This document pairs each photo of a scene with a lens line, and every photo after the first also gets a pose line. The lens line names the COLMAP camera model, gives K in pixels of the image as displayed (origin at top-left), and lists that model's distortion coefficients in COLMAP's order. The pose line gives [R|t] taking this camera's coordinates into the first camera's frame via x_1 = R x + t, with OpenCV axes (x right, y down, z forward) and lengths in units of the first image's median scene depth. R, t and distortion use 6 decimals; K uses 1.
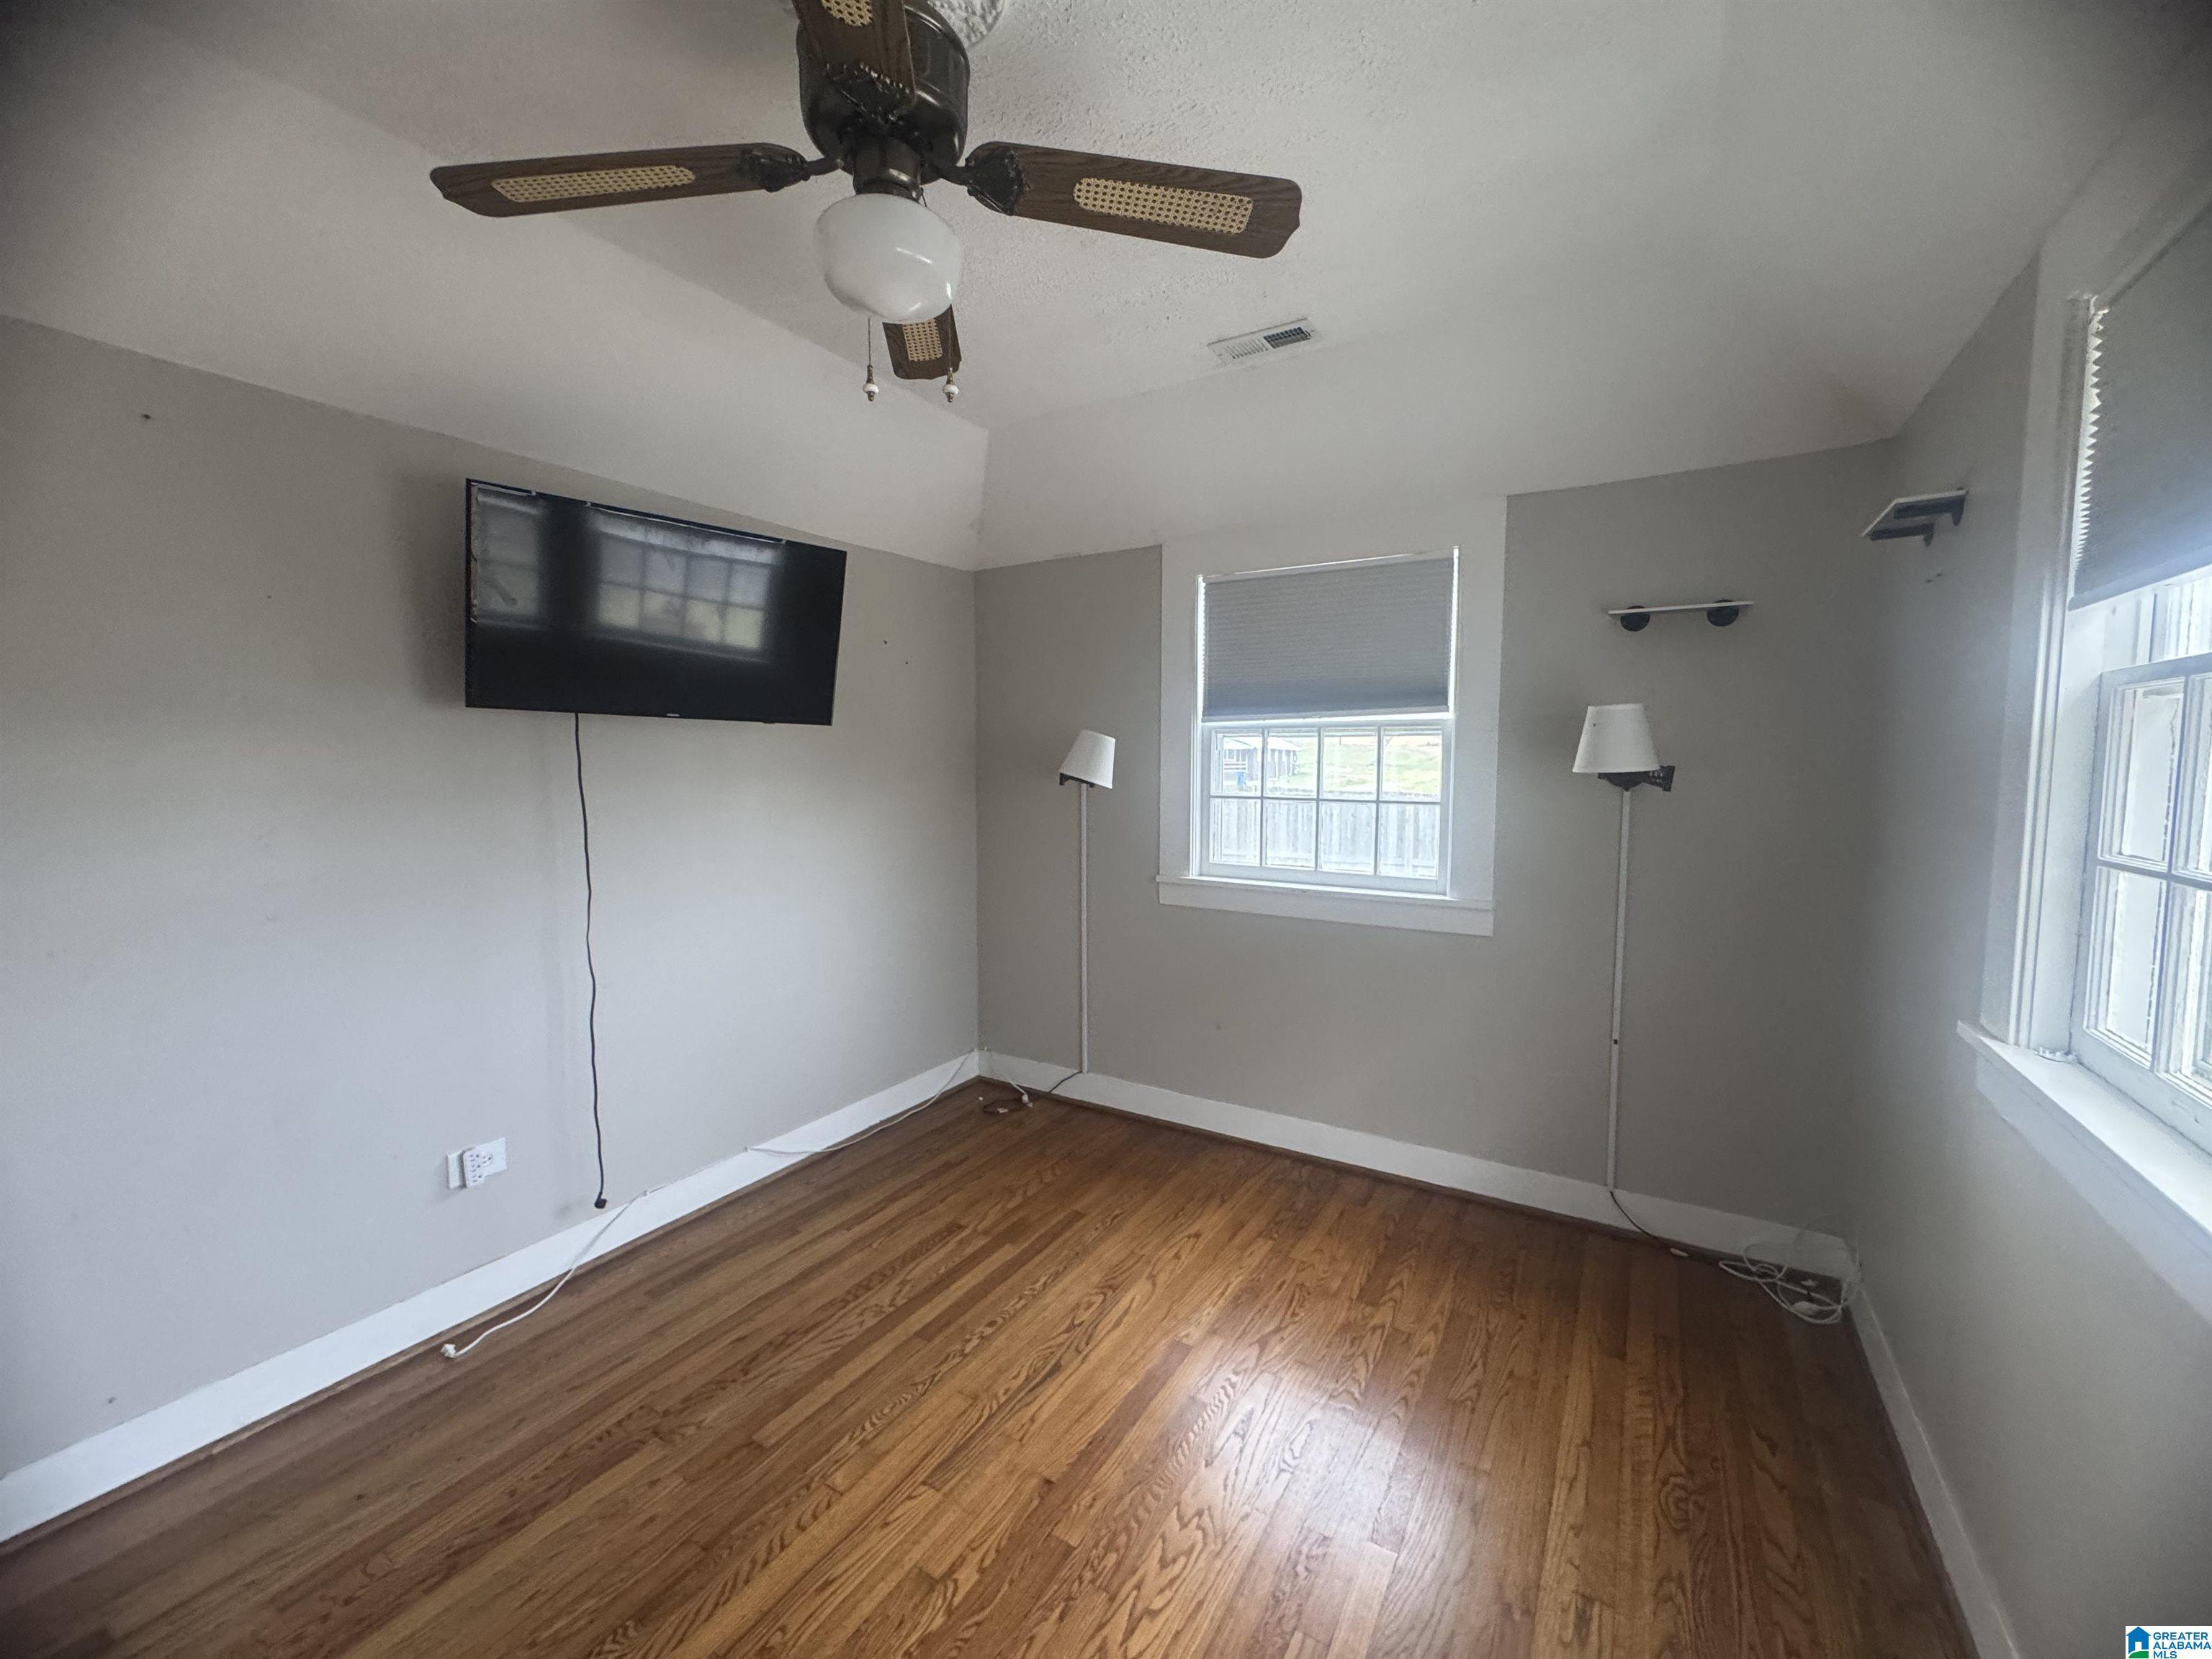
lens RADIAL K [[880.3, 0, 1103.1], [0, 880.3, 820.5], [0, 0, 1]] dist [-0.003973, 0.000820]
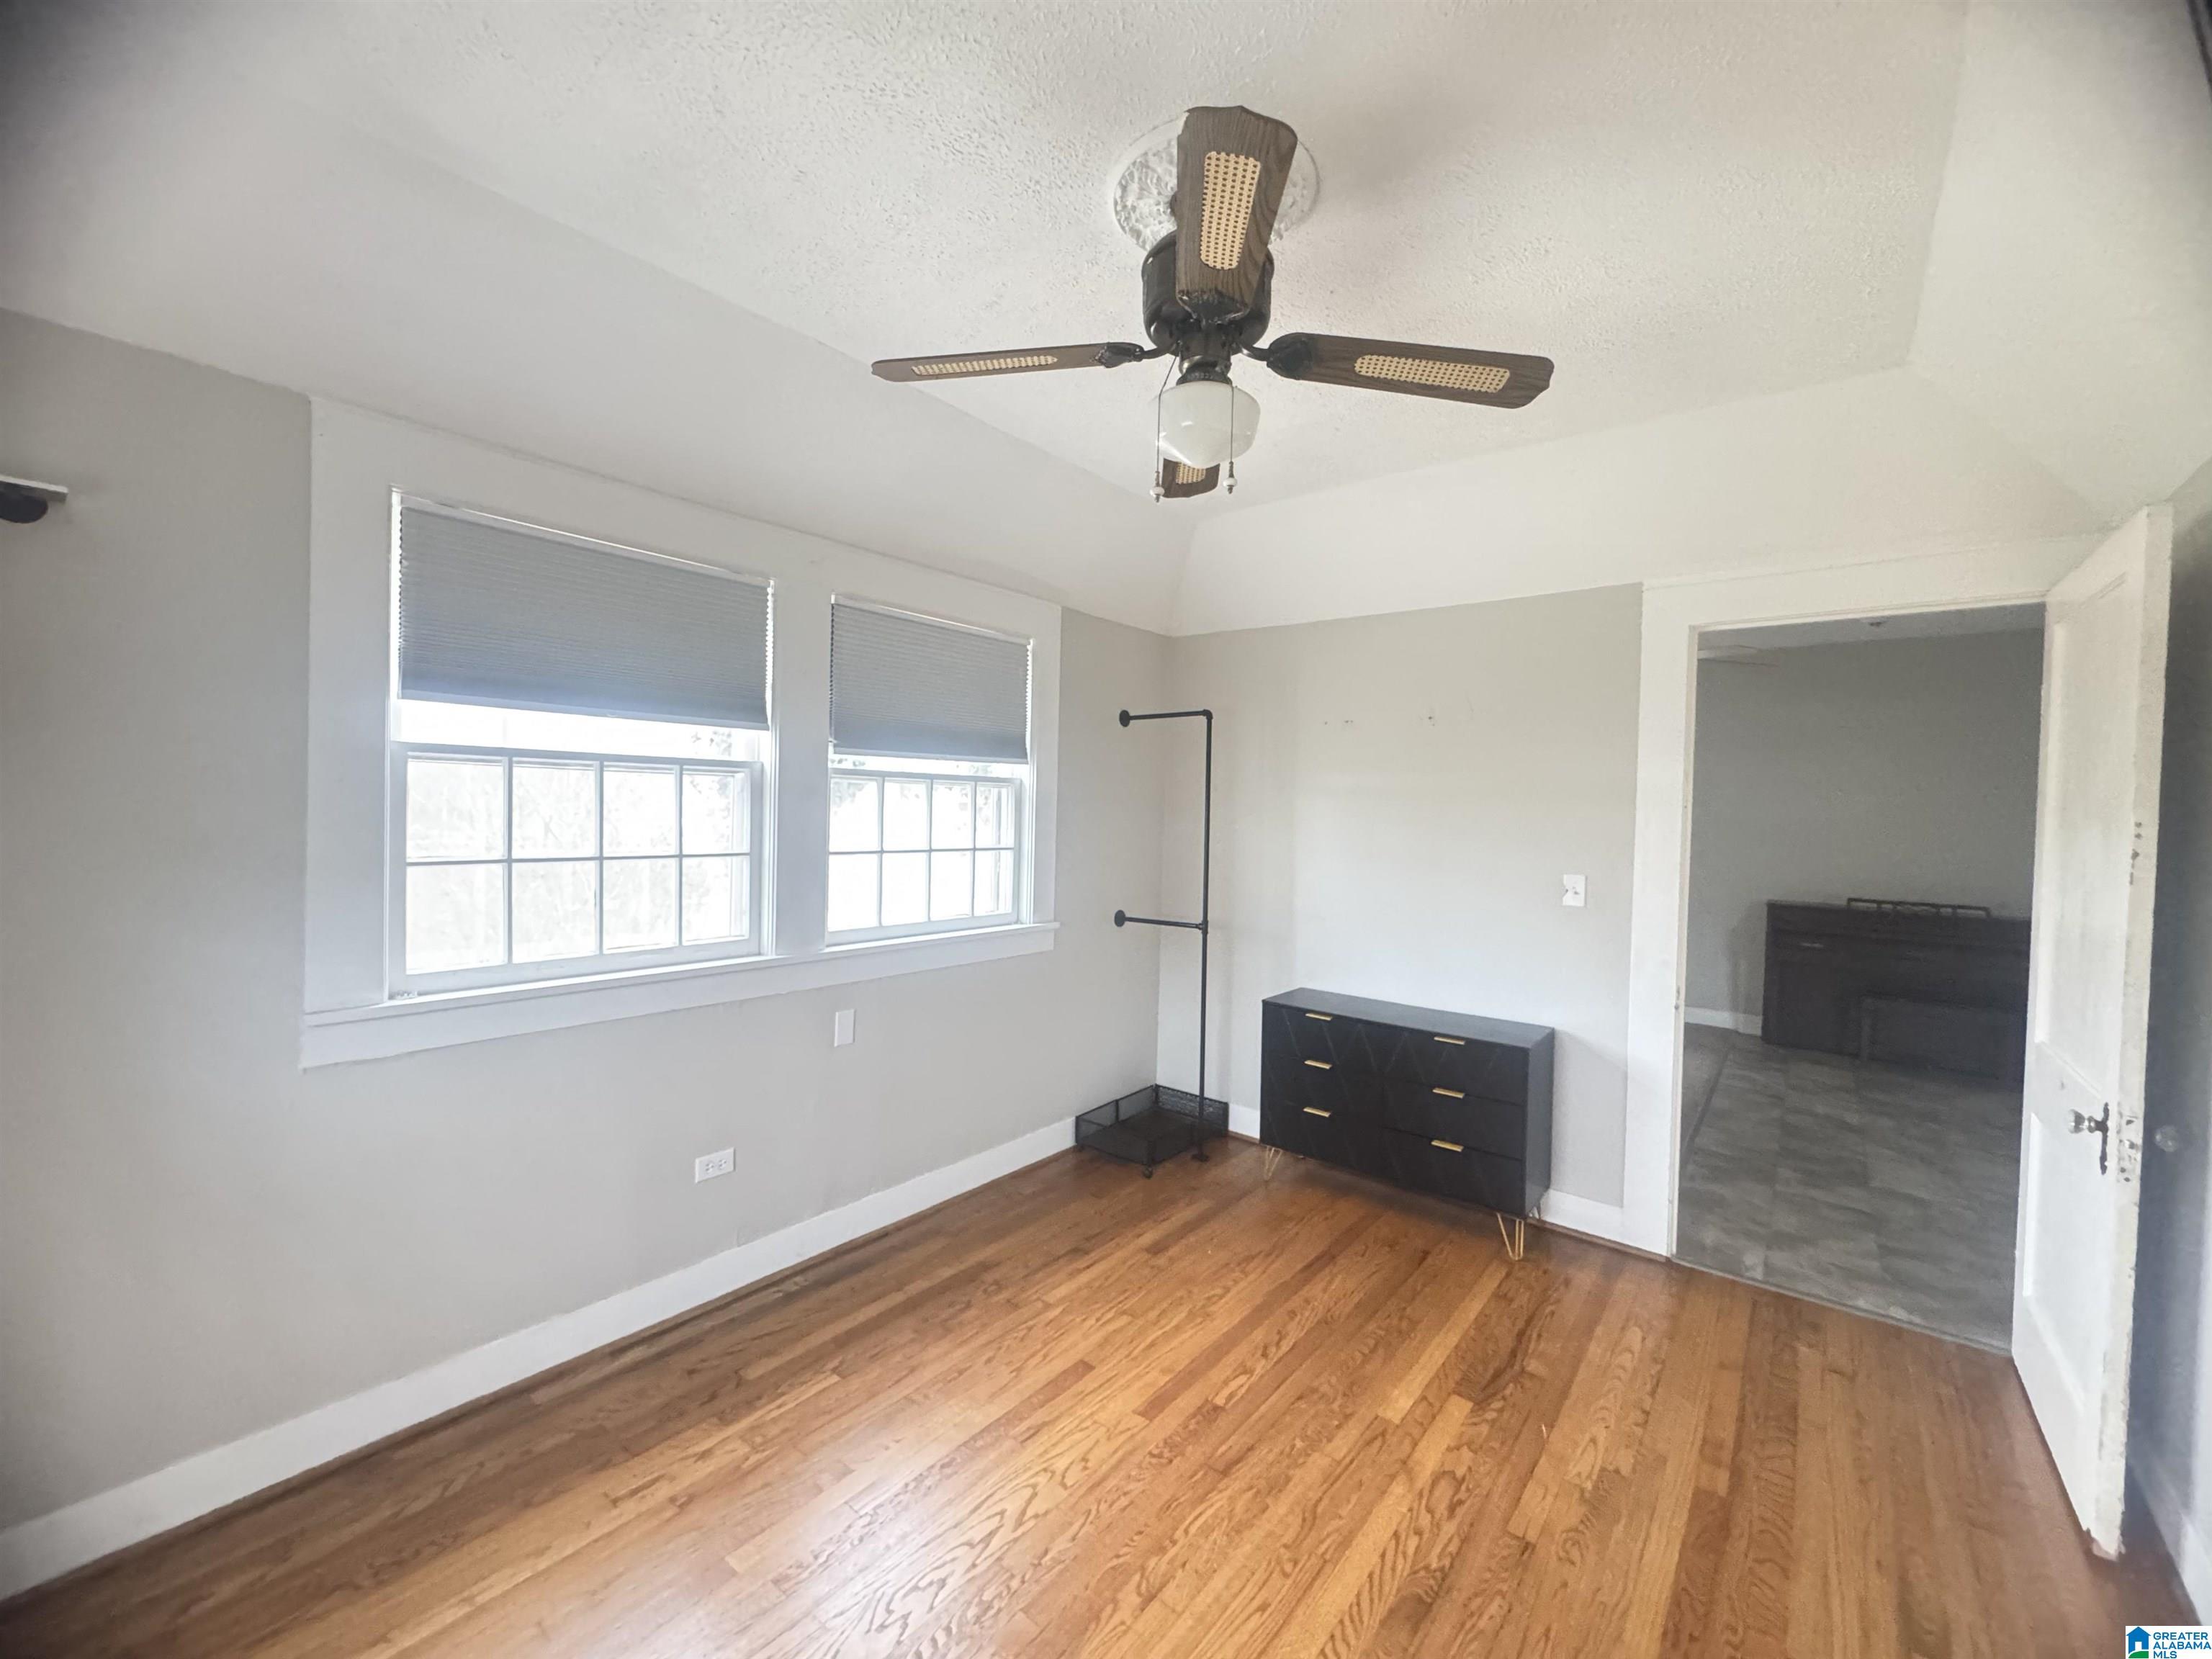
lens RADIAL K [[880.3, 0, 1102.8], [0, 880.3, 834.4], [0, 0, 1]] dist [-0.003973, 0.000820]
pose [[-0.990257, -0.025388, 0.136915, -0.240604], [-0.012553, 0.995512, 0.093802, -0.138684], [-0.138682, 0.091170, -0.986132, 1.920324]]
